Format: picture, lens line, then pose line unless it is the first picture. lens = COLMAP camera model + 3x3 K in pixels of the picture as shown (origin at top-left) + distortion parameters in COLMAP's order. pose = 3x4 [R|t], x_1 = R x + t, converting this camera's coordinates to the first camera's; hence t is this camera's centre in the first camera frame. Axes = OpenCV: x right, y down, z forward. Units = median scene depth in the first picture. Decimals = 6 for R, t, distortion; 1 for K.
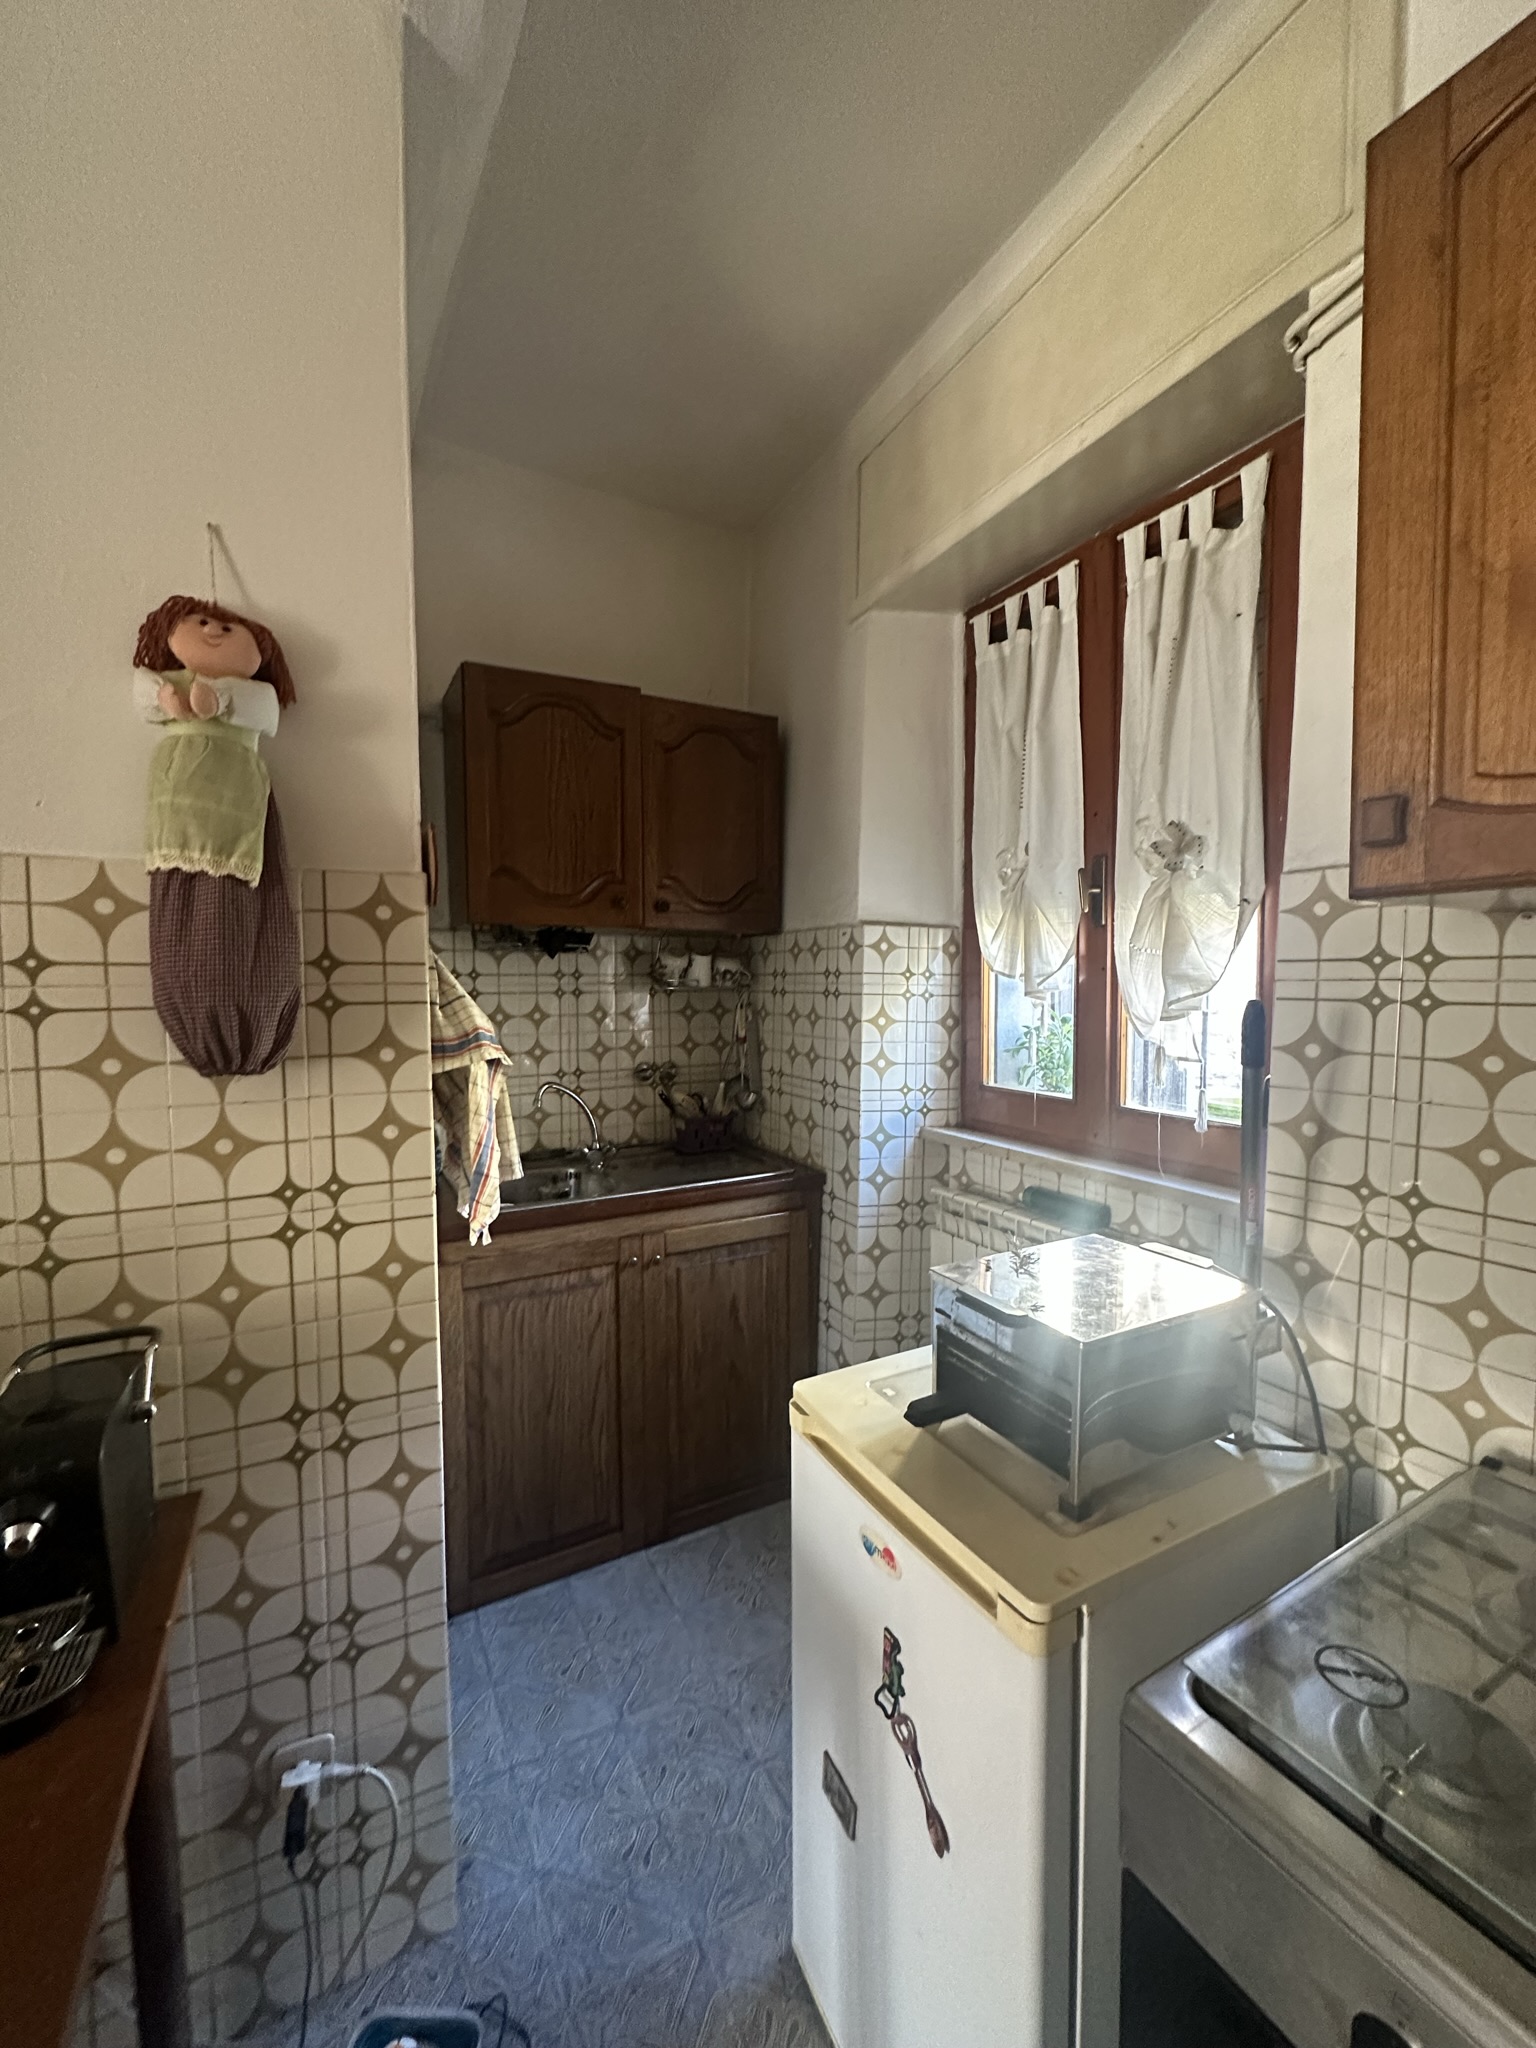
lens RADIAL K [[817.1, 0, 768.0], [0, 817.1, 1024.0], [0, 0, 1]] dist [-0.000369, -0.000104]
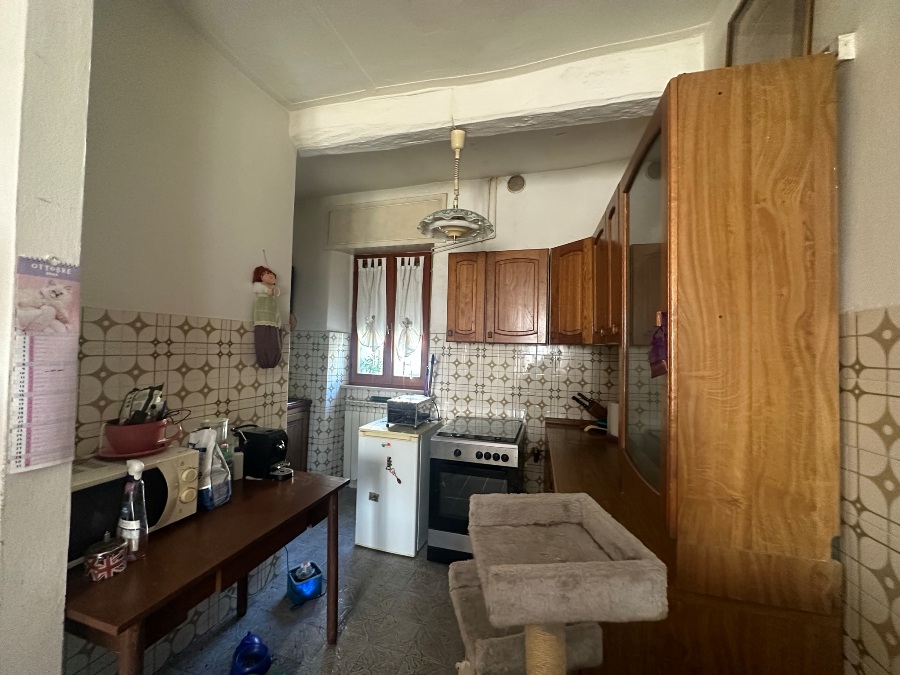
lens RADIAL K [[359.1, 0, 450.3], [0, 359.1, 336.3], [0, 0, 1]] dist [-0.000369, -0.000104]
pose [[0.710069, 0.042800, 0.702830, -0.704807], [0.002369, 0.998000, -0.063167, 0.006696], [-0.704128, 0.046518, 0.708548, -0.618184]]
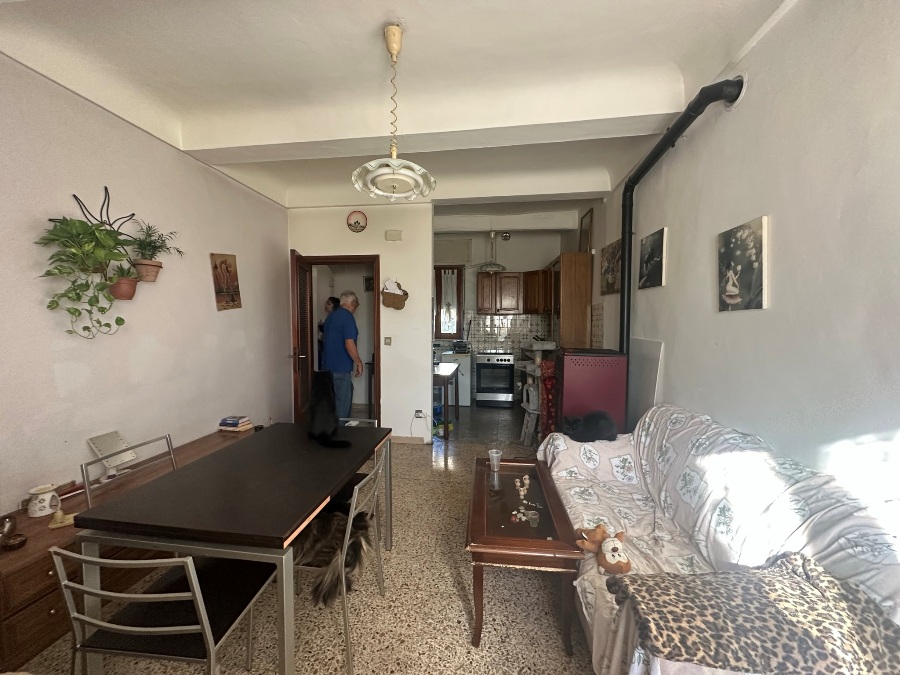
lens RADIAL K [[359.1, 0, 450.3], [0, 359.1, 336.3], [0, 0, 1]] dist [-0.000369, -0.000104]
pose [[0.599549, -0.029605, 0.799791, -2.353215], [0.034116, 0.999353, 0.011417, 0.088918], [-0.799611, 0.020441, 0.600171, -1.269337]]
